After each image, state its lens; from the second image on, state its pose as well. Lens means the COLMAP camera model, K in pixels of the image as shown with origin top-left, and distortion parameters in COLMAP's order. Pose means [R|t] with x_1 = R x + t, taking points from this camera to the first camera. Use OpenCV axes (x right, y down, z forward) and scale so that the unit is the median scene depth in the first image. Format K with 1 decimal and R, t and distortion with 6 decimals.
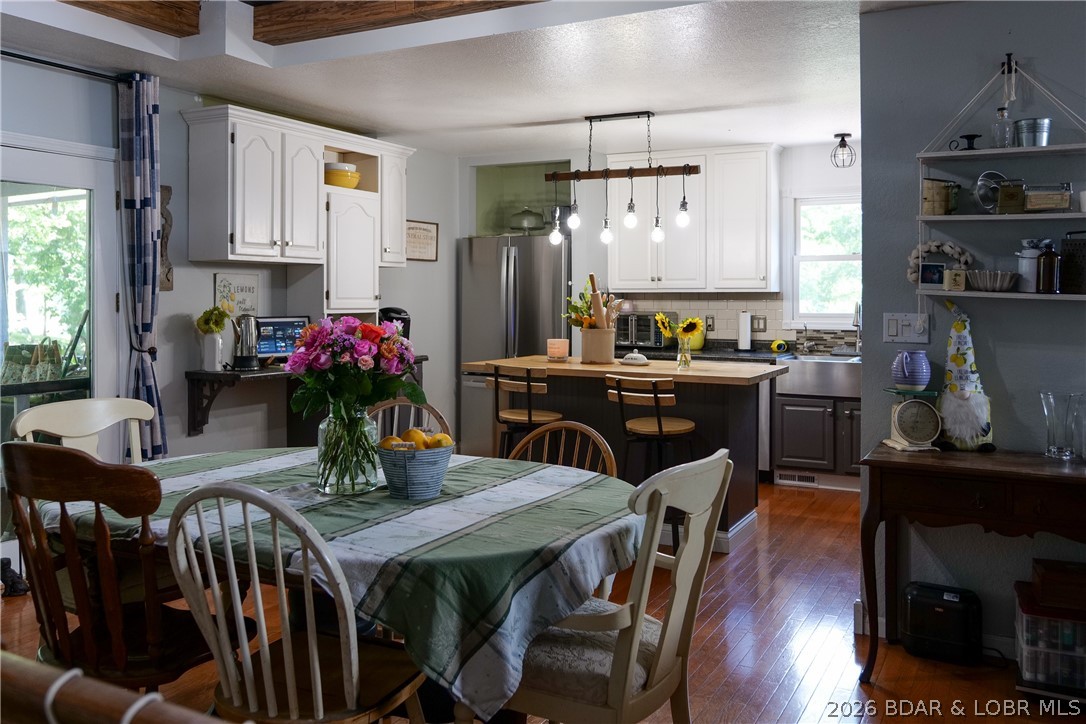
lens RADIAL K [[908.3, 0, 542.1], [0, 908.3, 268.6], [0, 0, 1]] dist [-0.010837, -0.001217]
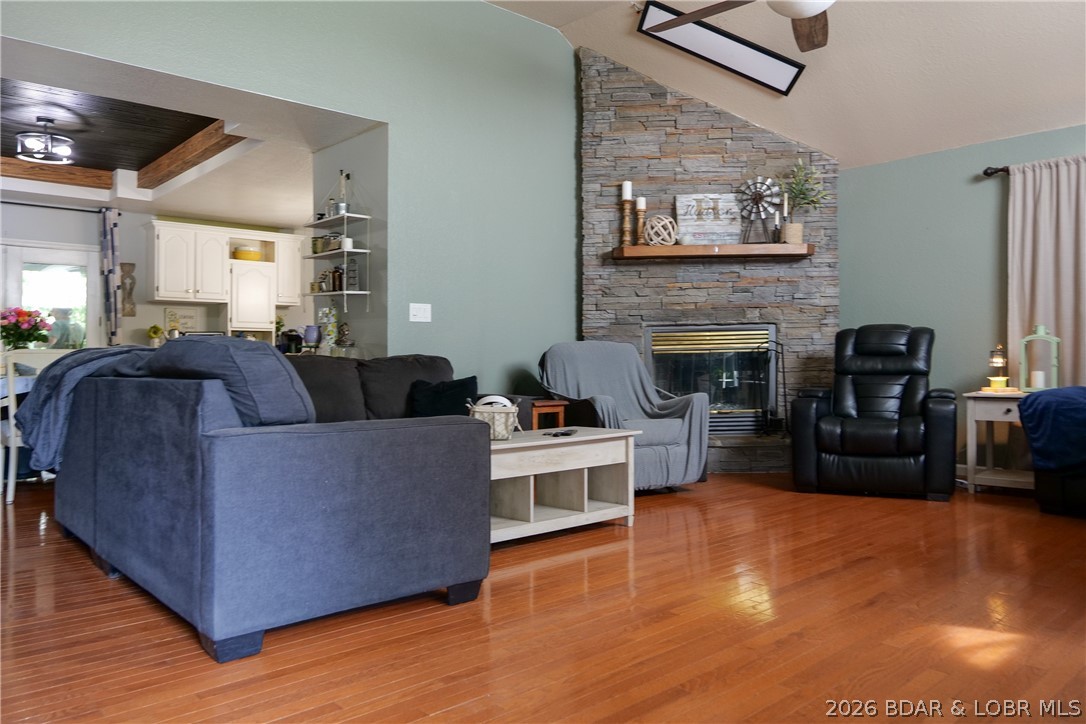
lens RADIAL K [[780.3, 0, 544.1], [0, 780.3, 339.8], [0, 0, 1]] dist [0.000478, -0.000452]
pose [[0.941534, -0.012967, -0.336670, 1.101458], [0.016025, 0.999852, 0.006305, 0.086829], [0.336538, -0.011331, 0.941602, -0.326851]]
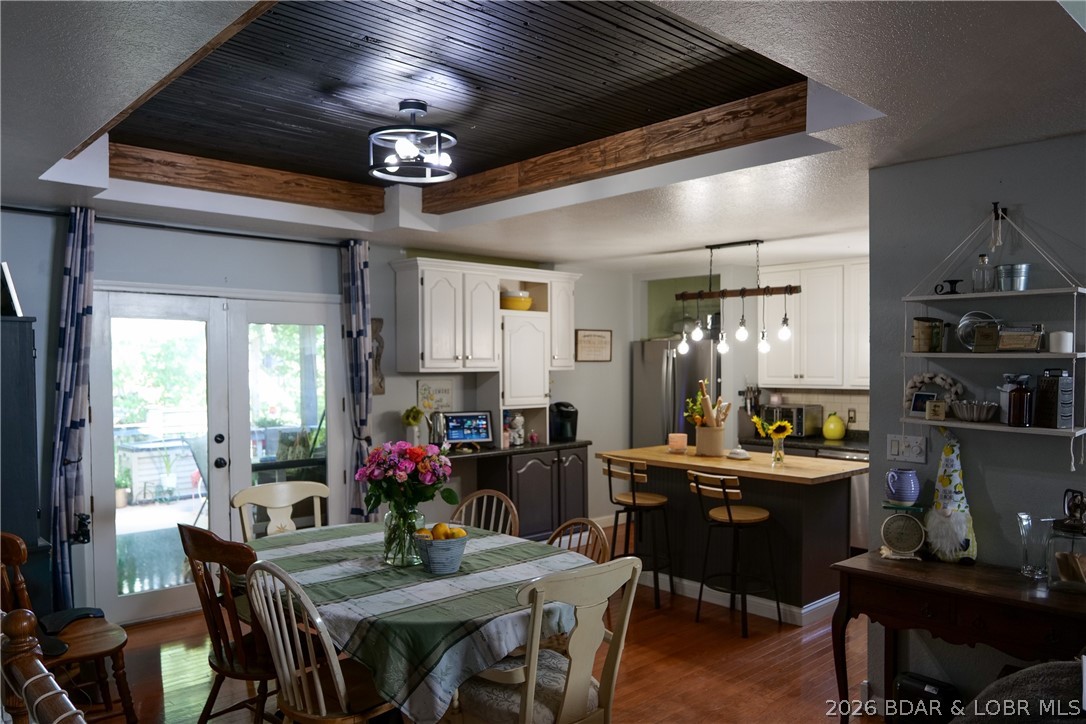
lens RADIAL K [[791.5, 0, 543.0], [0, 791.5, 362.0], [0, 0, 1]] dist [-0.008564, -0.002627]
pose [[0.945154, -0.004497, -0.326594, 0.233924], [0.014051, 0.999539, 0.026901, -0.059532], [0.326323, -0.030015, 0.944782, -0.058994]]
